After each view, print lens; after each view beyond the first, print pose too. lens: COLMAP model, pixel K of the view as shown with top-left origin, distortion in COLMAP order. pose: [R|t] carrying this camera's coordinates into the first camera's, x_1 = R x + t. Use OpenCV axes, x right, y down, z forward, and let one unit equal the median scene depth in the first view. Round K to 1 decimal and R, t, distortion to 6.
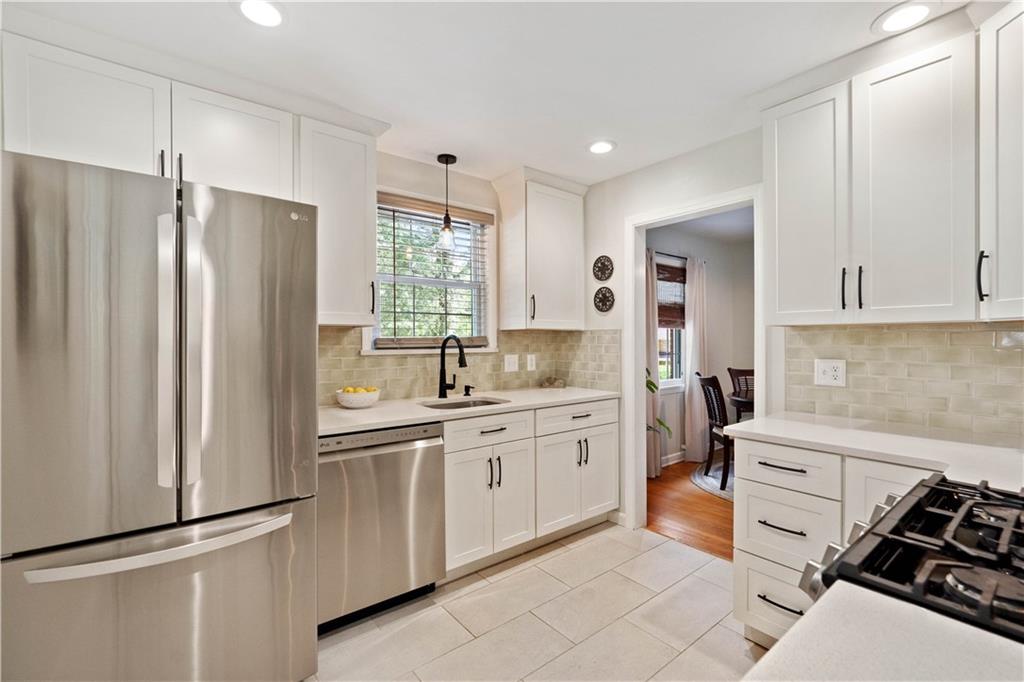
lens RADIAL K [[442.4, 0, 508.4], [0, 442.4, 338.7], [0, 0, 1]] dist [0.000029, 0.000039]
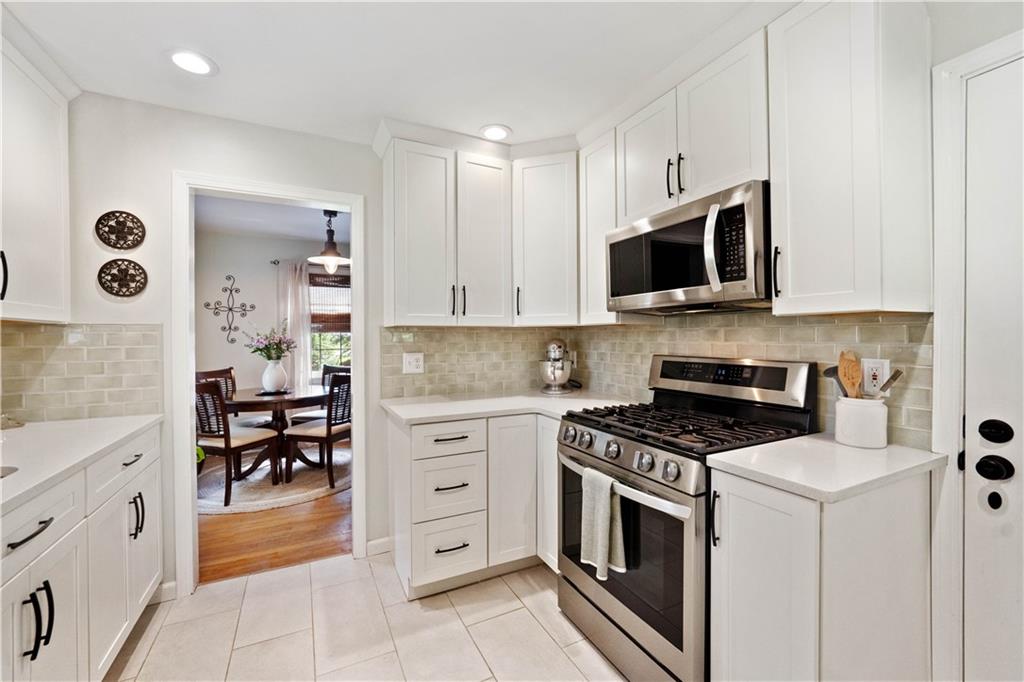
lens RADIAL K [[416.5, 0, 504.6], [0, 416.5, 339.9], [0, 0, 1]] dist [-0.004143, -0.000090]
pose [[0.220331, -0.001851, 0.975423, -0.277167], [0.004642, 0.999989, 0.000849, 0.006143], [-0.975414, 0.004341, 0.220337, 0.329105]]
